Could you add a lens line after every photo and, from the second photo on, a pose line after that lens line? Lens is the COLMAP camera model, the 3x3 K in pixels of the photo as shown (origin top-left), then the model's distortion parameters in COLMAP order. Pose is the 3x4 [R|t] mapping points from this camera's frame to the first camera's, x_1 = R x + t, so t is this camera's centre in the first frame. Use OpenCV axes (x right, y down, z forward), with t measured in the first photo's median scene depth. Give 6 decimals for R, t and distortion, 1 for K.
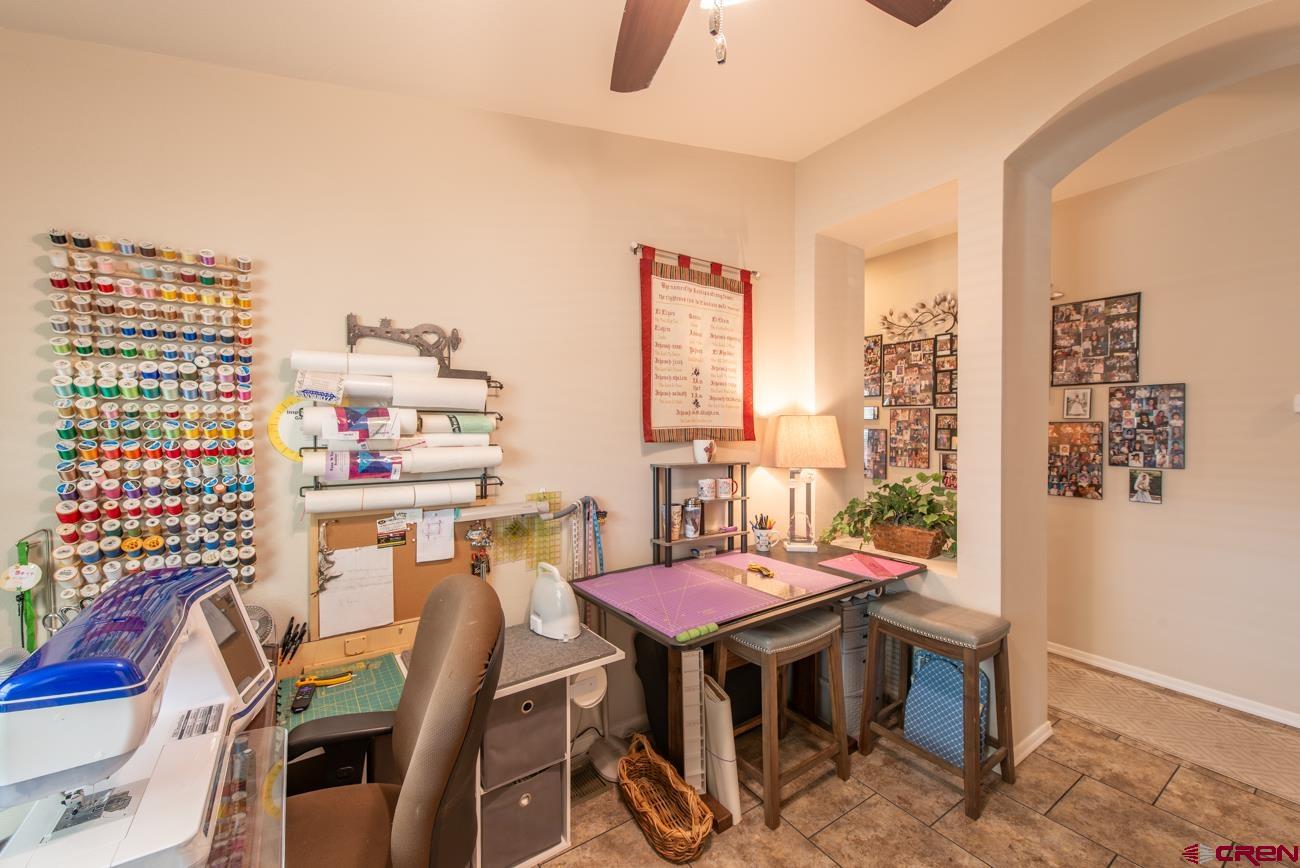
lens RADIAL K [[506.7, 0, 652.7], [0, 506.7, 434.5], [0, 0, 1]] dist [0.015164, -0.004353]
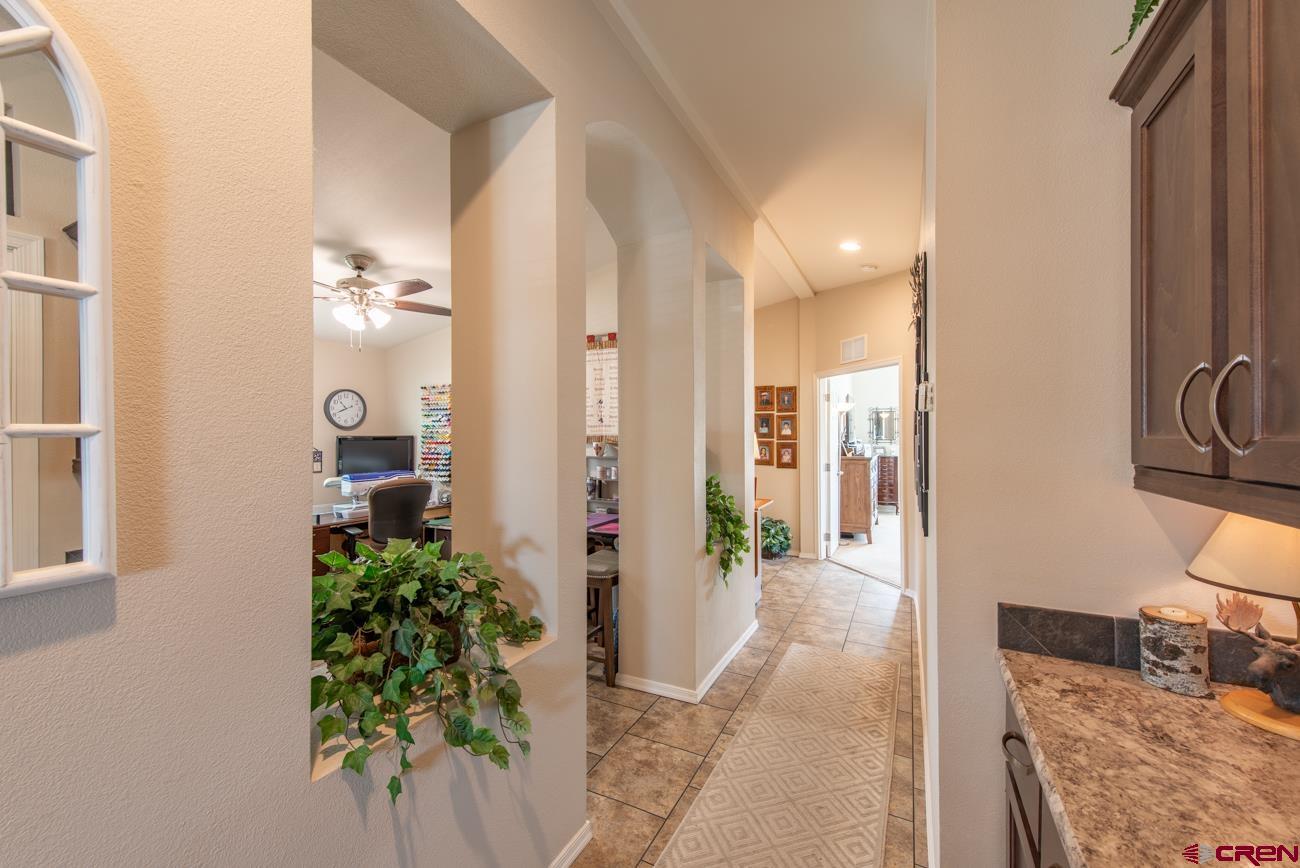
lens RADIAL K [[506.7, 0, 653.8], [0, 506.7, 432.5], [0, 0, 1]] dist [0.015164, -0.004353]
pose [[0.489733, -0.005255, -0.871857, 2.210268], [-0.007704, 0.999917, -0.010354, -0.007680], [0.871839, 0.011787, 0.489651, 0.456567]]
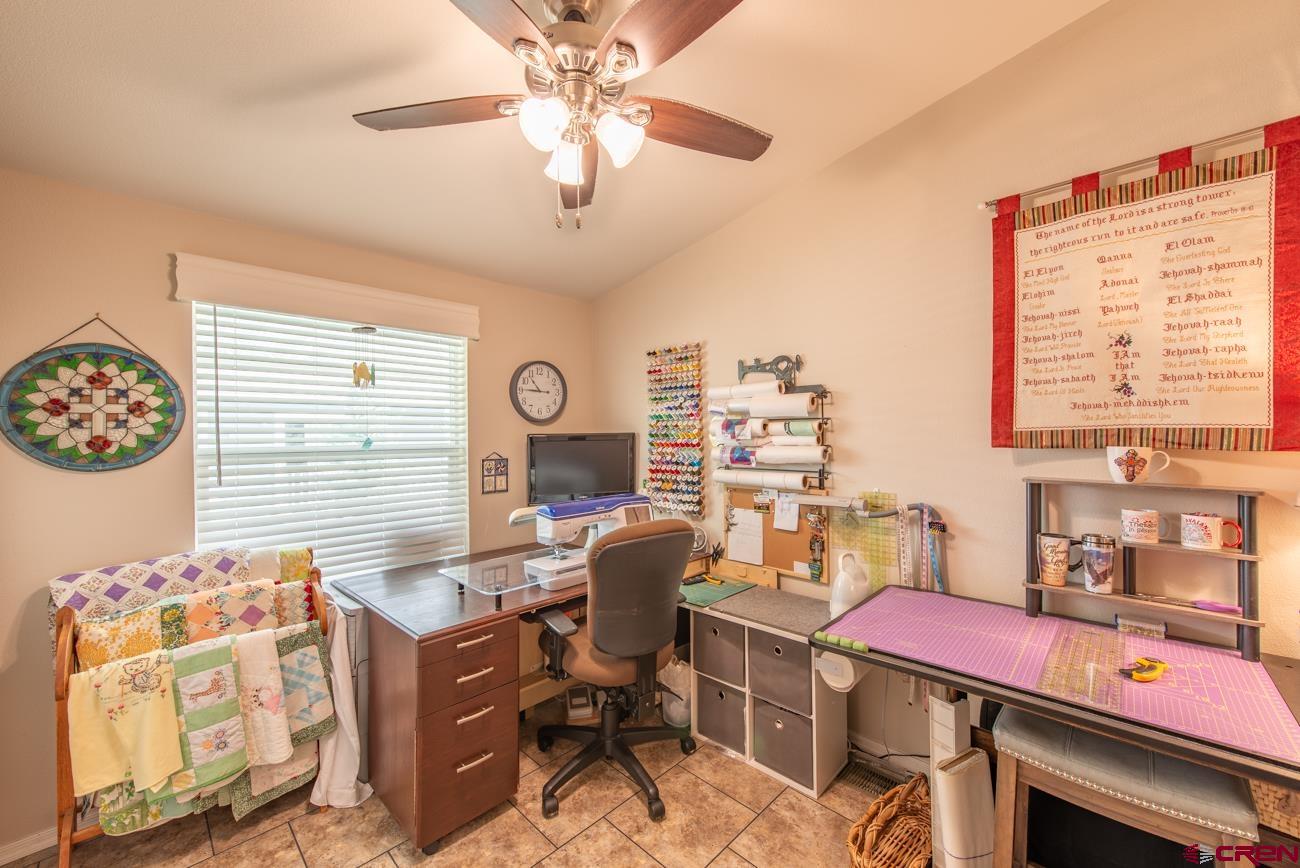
lens RADIAL K [[506.7, 0, 651.2], [0, 506.7, 433.4], [0, 0, 1]] dist [0.015164, -0.004353]
pose [[0.197492, -0.000001, -0.980305, 0.821895], [-0.000470, 1.000000, -0.000095, -0.007596], [0.980304, 0.000480, 0.197492, 0.385931]]
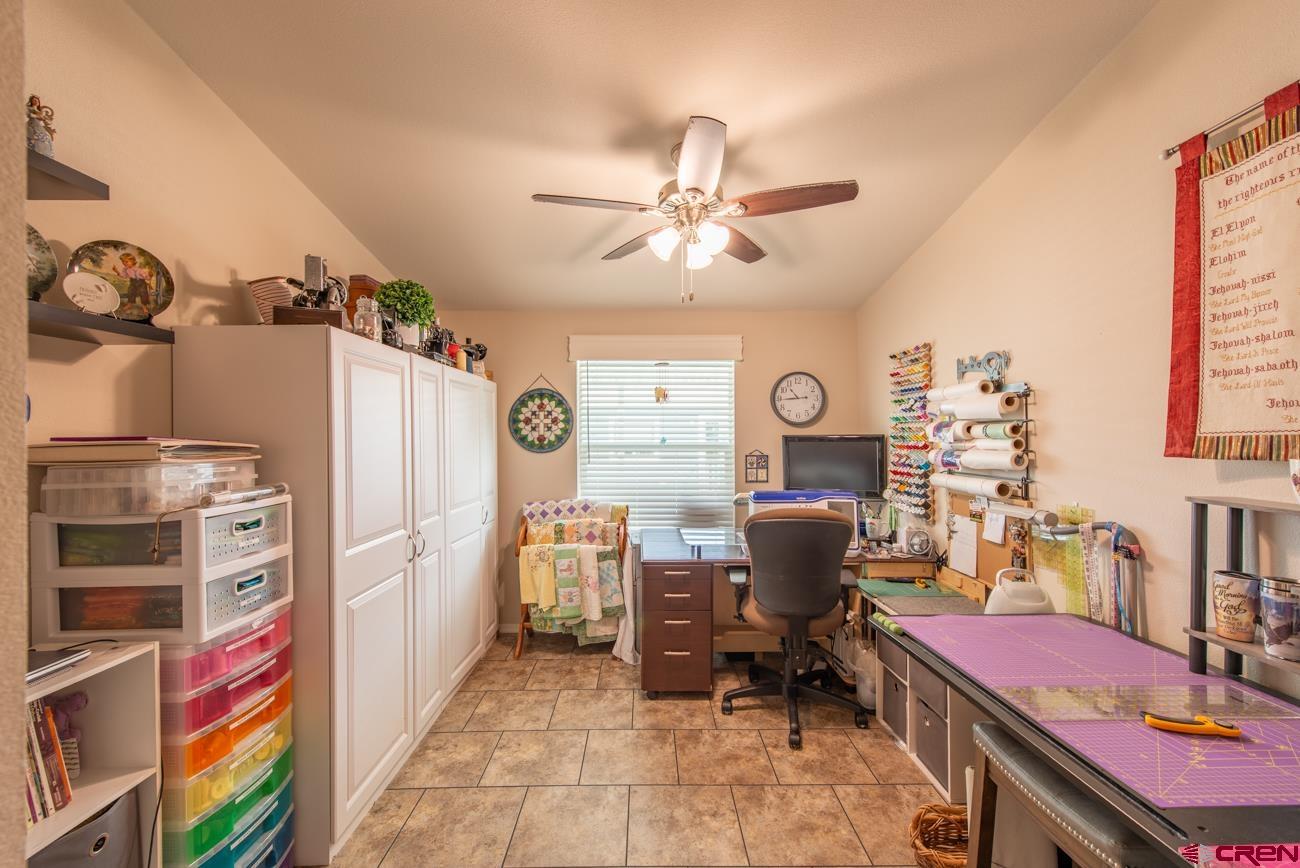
lens RADIAL K [[535.7, 0, 648.0], [0, 535.7, 431.8], [0, 0, 1]] dist [0.011338, -0.001005]
pose [[-0.554340, -0.002190, -0.832288, 1.130893], [-0.004236, 0.999991, 0.000190, -0.016366], [0.832280, 0.003631, -0.554344, 1.028440]]
